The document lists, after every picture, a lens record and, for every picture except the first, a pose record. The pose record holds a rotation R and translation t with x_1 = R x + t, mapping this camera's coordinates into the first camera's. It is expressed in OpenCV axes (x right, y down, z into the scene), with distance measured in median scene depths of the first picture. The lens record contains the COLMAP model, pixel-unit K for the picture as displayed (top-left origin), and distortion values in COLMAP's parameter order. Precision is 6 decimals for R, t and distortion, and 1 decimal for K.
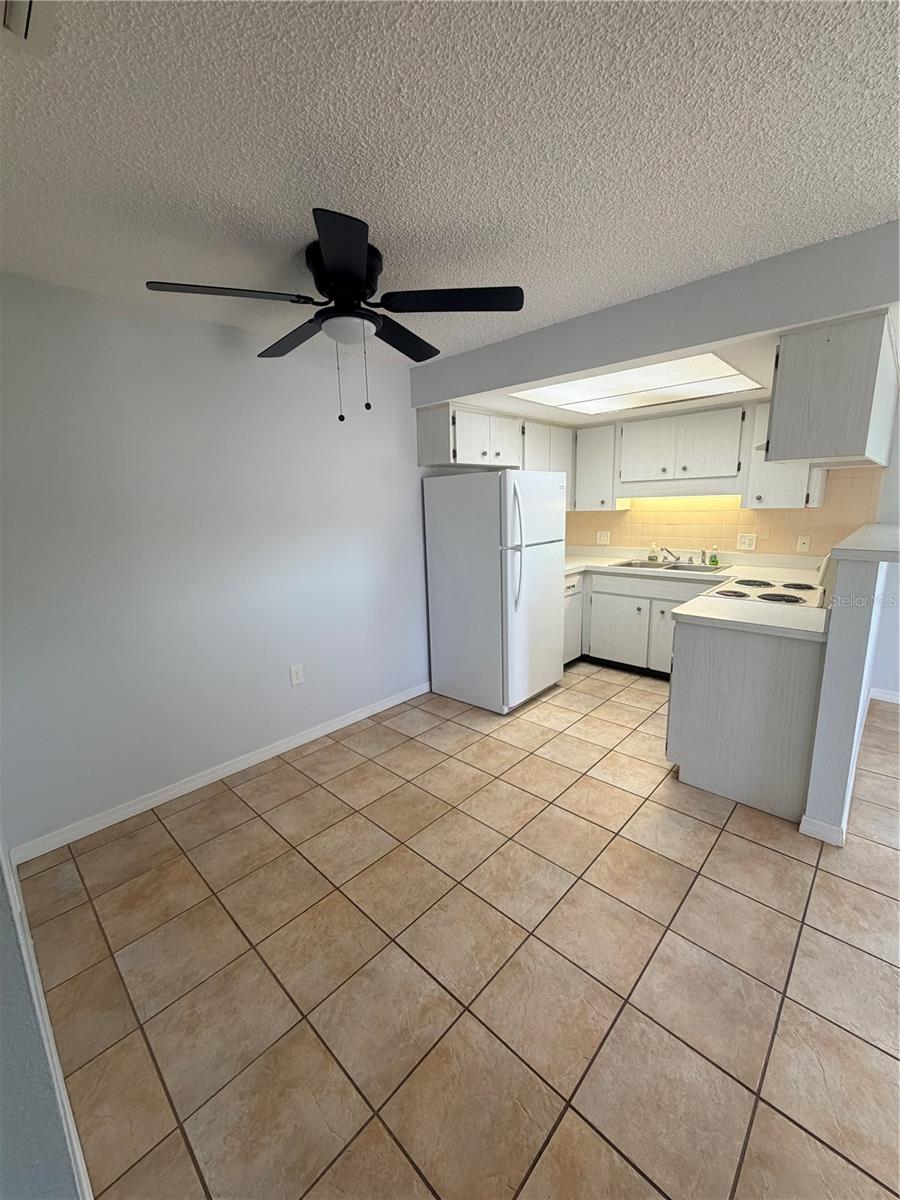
lens RADIAL K [[478.3, 0, 448.1], [0, 478.3, 598.3], [0, 0, 1]] dist [-0.000982, 0.000184]
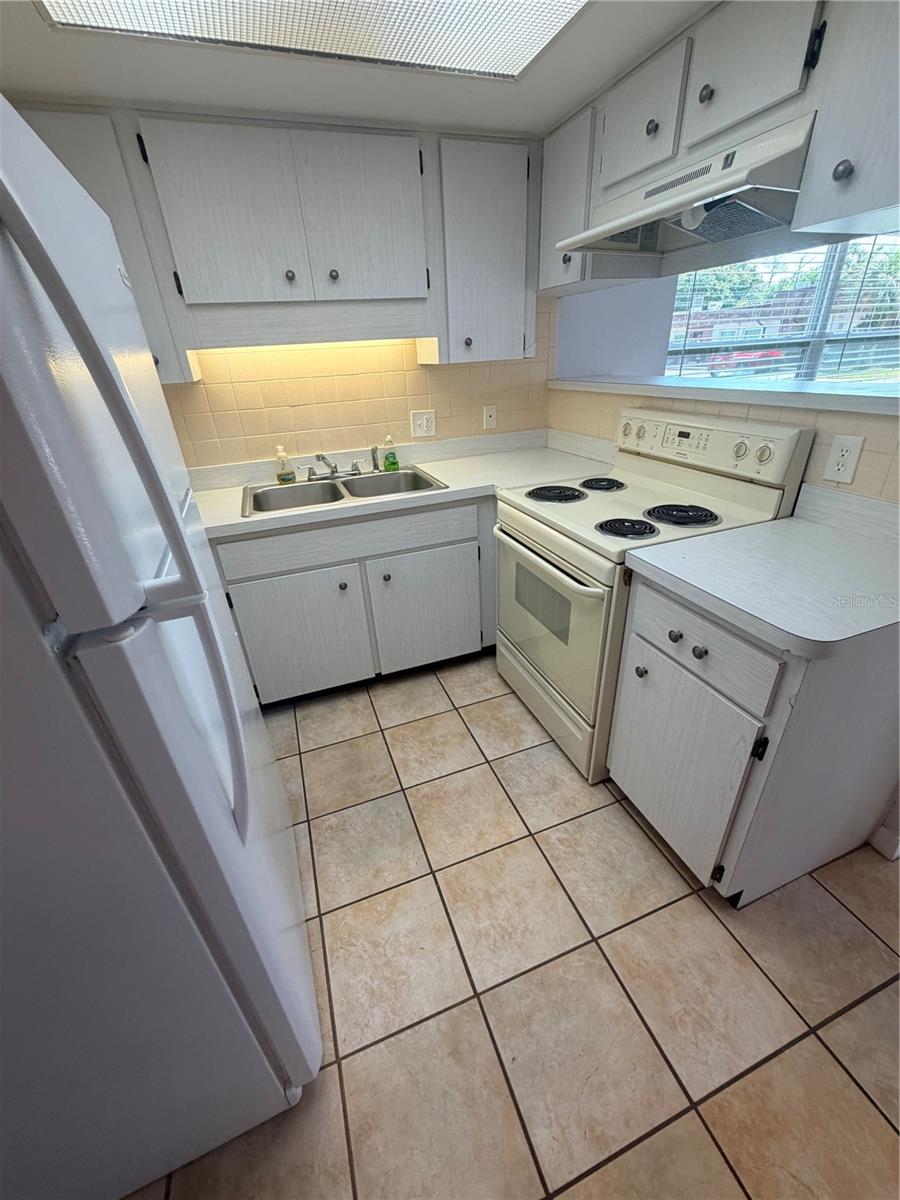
lens RADIAL K [[478.3, 0, 448.1], [0, 478.3, 598.3], [0, 0, 1]] dist [-0.000982, 0.000184]
pose [[0.443093, -0.407048, 0.798737, 0.049200], [0.216950, 0.913179, 0.345018, -0.143282], [-0.869828, 0.020411, 0.492932, 0.809841]]
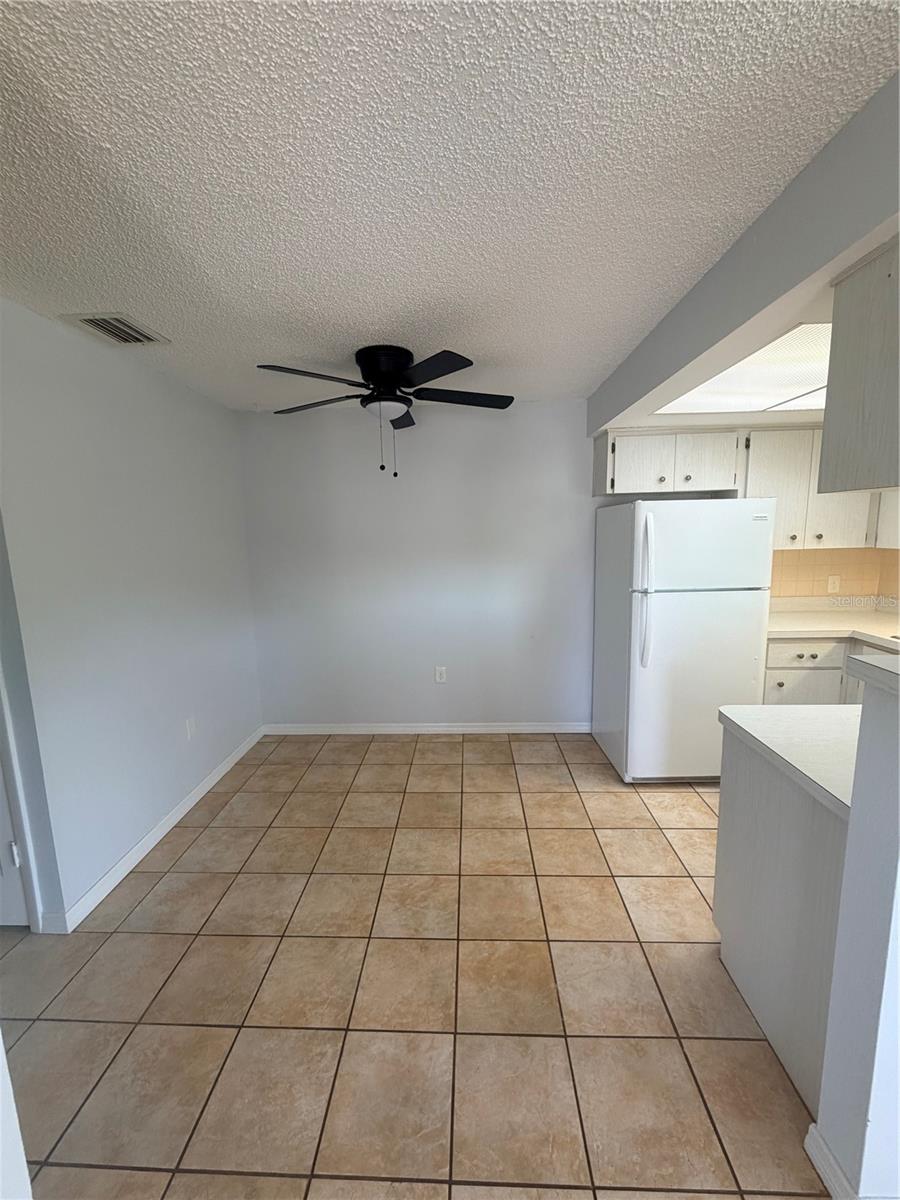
lens RADIAL K [[478.3, 0, 448.1], [0, 478.3, 598.3], [0, 0, 1]] dist [-0.000982, 0.000184]
pose [[0.657012, 0.123131, -0.743756, 0.537297], [-0.144514, 0.988846, 0.036047, -0.073352], [0.739899, 0.083800, 0.667478, 0.175957]]
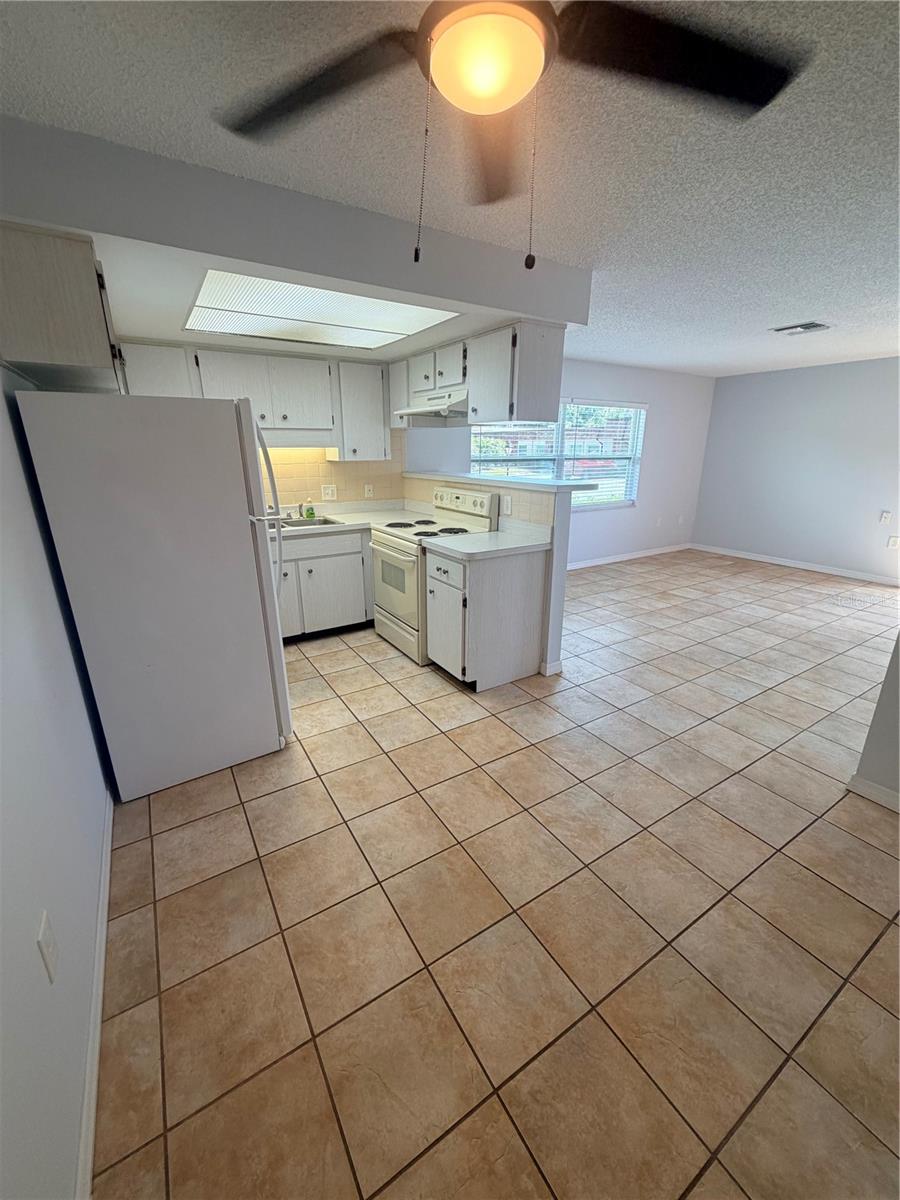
lens RADIAL K [[478.3, 0, 448.1], [0, 478.3, 598.3], [0, 0, 1]] dist [-0.000982, 0.000184]
pose [[0.252306, -0.265711, 0.930451, -0.465592], [0.186349, 0.956903, 0.222733, -0.097160], [-0.949534, 0.117192, 0.290947, 0.556038]]
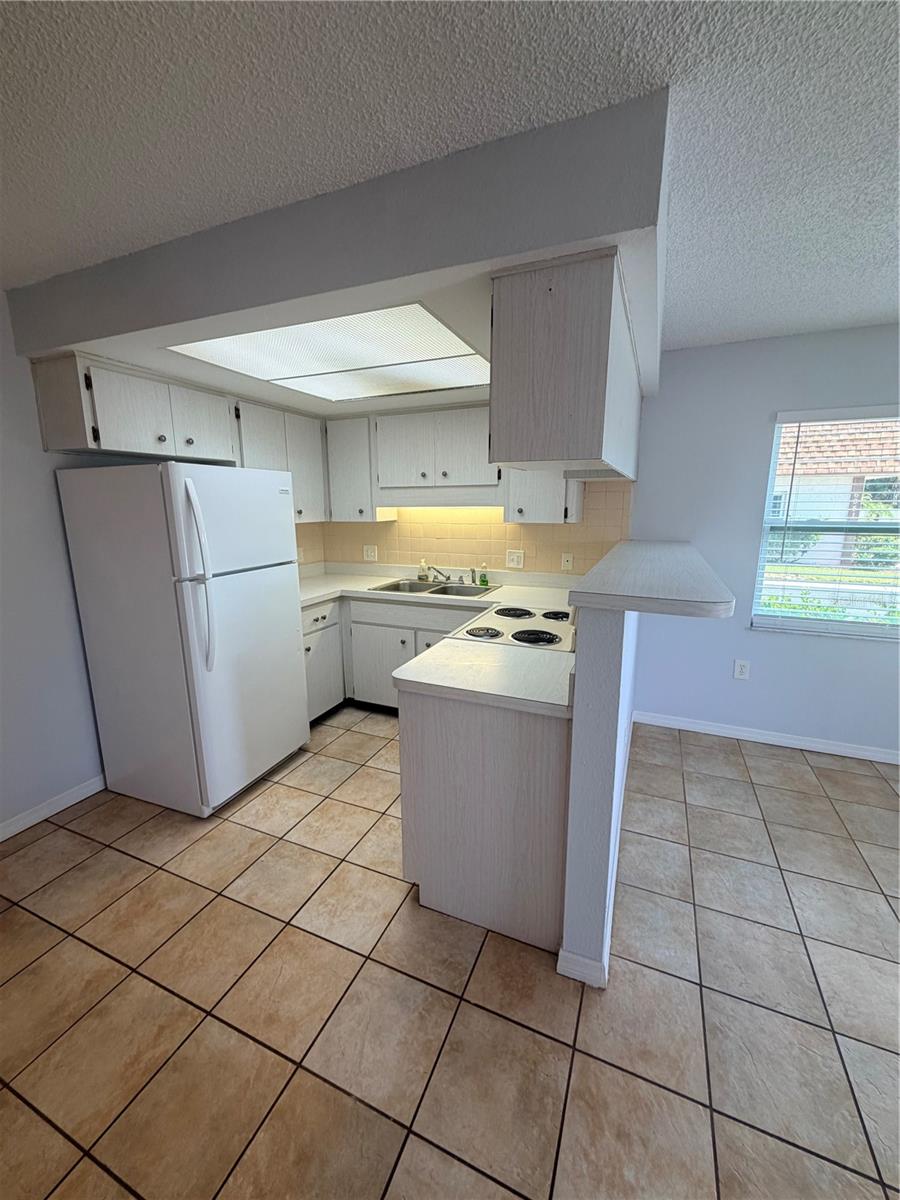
lens RADIAL K [[478.3, 0, 448.1], [0, 478.3, 598.3], [0, 0, 1]] dist [-0.000982, 0.000184]
pose [[0.938214, -0.043776, 0.343275, 0.237155], [0.046633, 0.998912, -0.000068, -0.060782], [-0.342899, 0.016072, 0.939235, 0.242982]]
